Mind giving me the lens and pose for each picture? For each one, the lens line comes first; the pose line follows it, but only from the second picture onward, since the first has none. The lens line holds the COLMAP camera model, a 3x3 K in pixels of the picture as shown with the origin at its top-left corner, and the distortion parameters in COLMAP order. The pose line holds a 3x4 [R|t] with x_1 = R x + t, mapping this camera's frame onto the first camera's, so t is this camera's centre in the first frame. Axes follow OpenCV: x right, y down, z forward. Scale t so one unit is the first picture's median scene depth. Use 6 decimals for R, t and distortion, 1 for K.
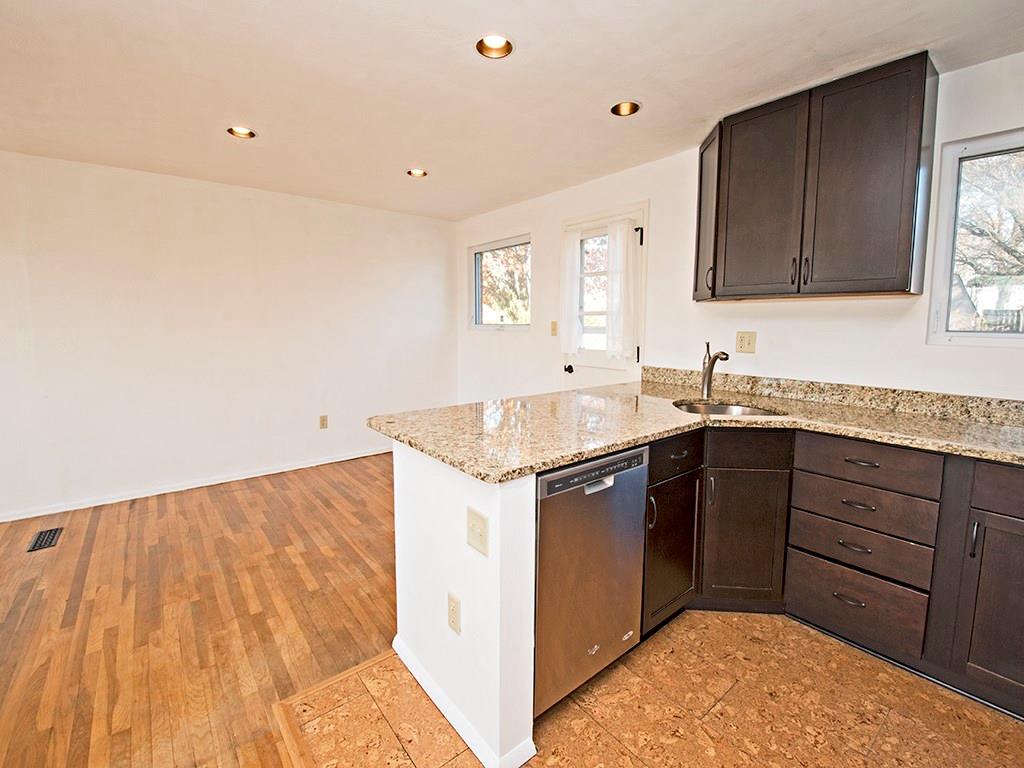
lens RADIAL K [[457.5, 0, 525.3], [0, 457.5, 366.9], [0, 0, 1]] dist [0.004965, -0.012914]
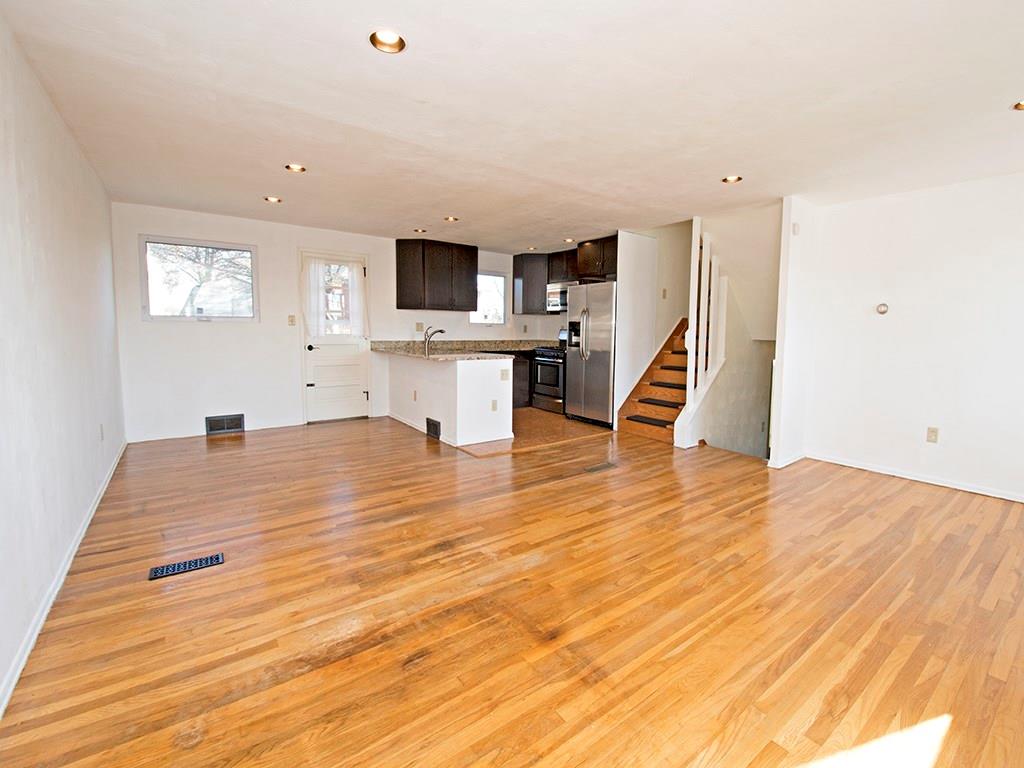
lens RADIAL K [[446.5, 0, 524.7], [0, 446.5, 361.1], [0, 0, 1]] dist [0.002804, -0.014213]
pose [[0.051441, -0.078028, 0.995623, -2.613256], [0.082073, 0.993901, 0.073652, -0.003370], [-0.995298, 0.077925, 0.057531, 0.438620]]
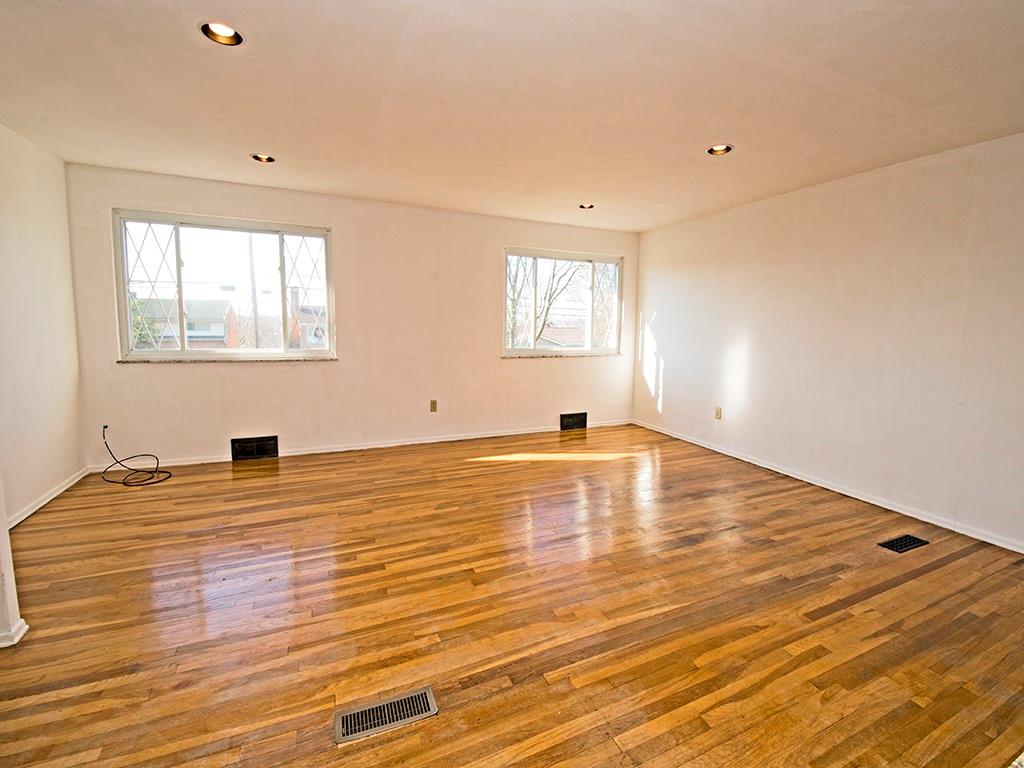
lens RADIAL K [[449.8, 0, 528.3], [0, 449.8, 364.9], [0, 0, 1]] dist [0.003980, -0.013362]
pose [[-0.258367, 0.081313, -0.962619, 0.065764], [-0.112864, 0.987087, 0.113672, -0.025327], [0.959431, 0.138014, -0.245854, 0.581497]]
